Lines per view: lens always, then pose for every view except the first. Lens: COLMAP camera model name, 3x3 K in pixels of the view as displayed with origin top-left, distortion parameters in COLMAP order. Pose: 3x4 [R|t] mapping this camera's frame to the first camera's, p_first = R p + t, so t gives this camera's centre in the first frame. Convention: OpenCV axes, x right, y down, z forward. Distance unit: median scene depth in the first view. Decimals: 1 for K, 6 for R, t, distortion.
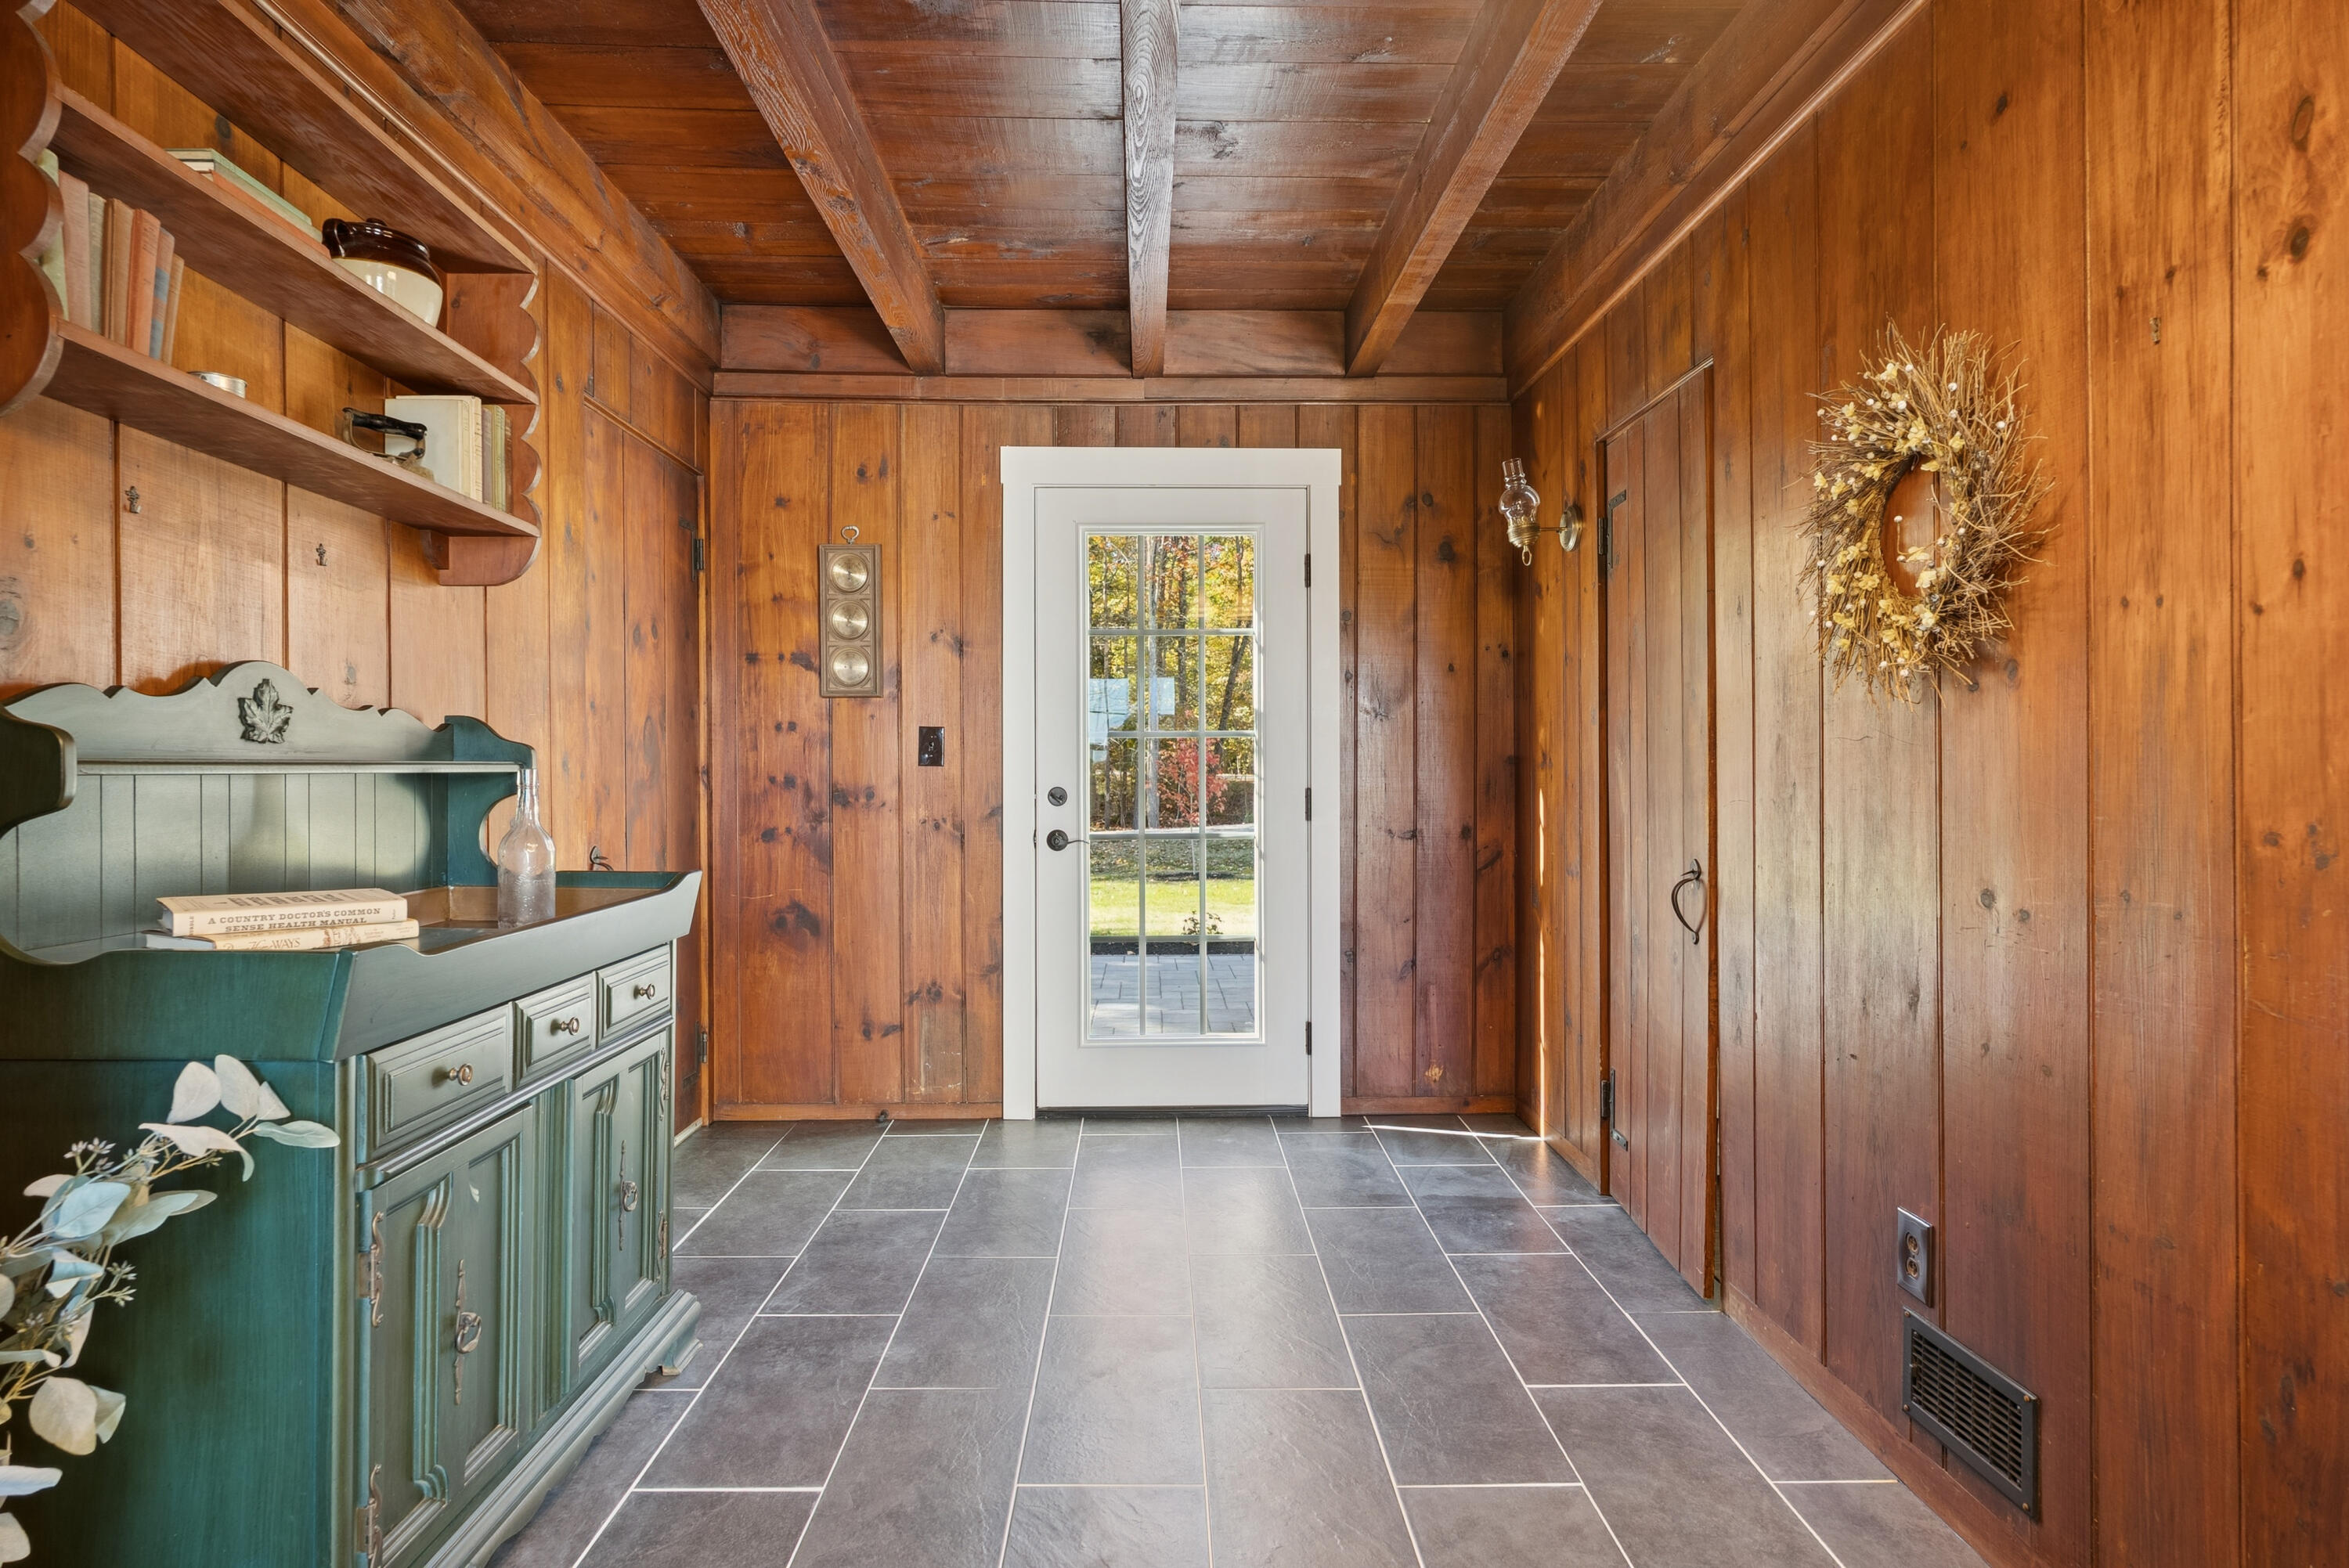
lens RADIAL K [[1235.9, 0, 1172.9], [0, 1235.9, 779.9], [0, 0, 1]] dist [-0.001039, -0.000598]
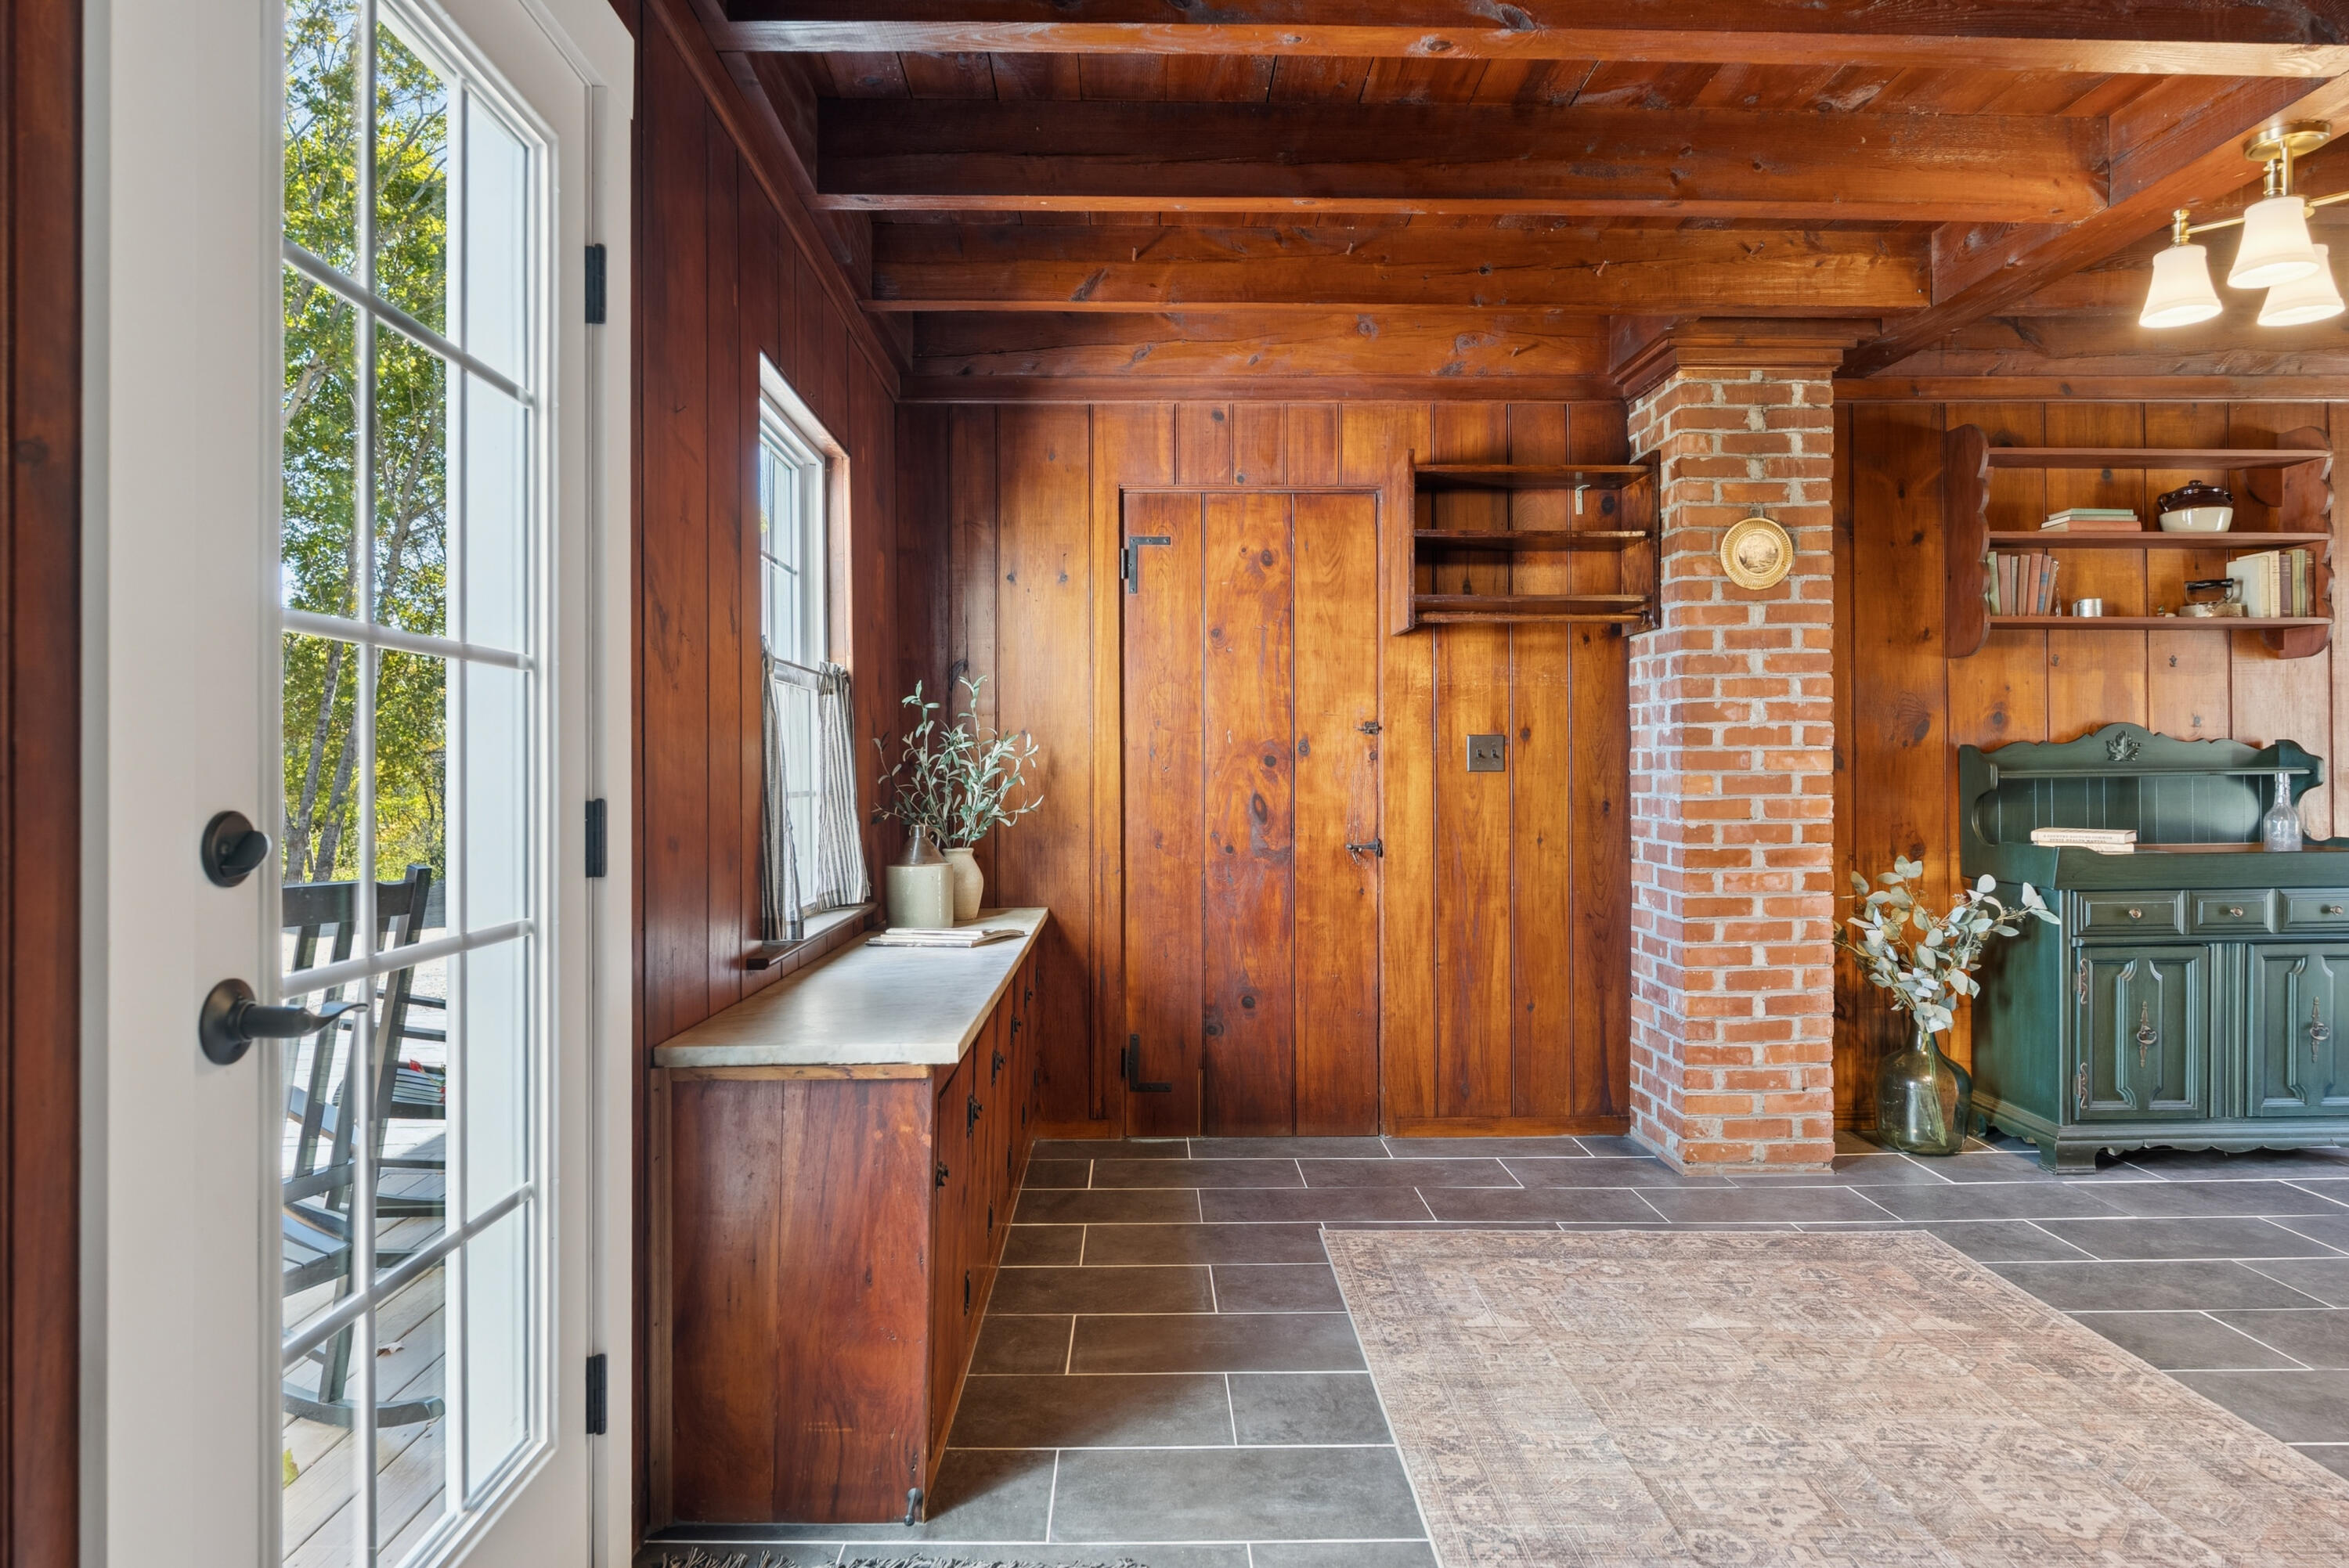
lens RADIAL K [[1416.4, 0, 1172.4], [0, 1416.4, 782.6], [0, 0, 1]] dist [-0.001353, -0.000307]
pose [[0.005891, 0.004817, -0.999971, 1.496772], [0.003472, 0.999982, 0.004838, -0.010144], [0.999977, -0.003501, 0.005875, -0.567572]]
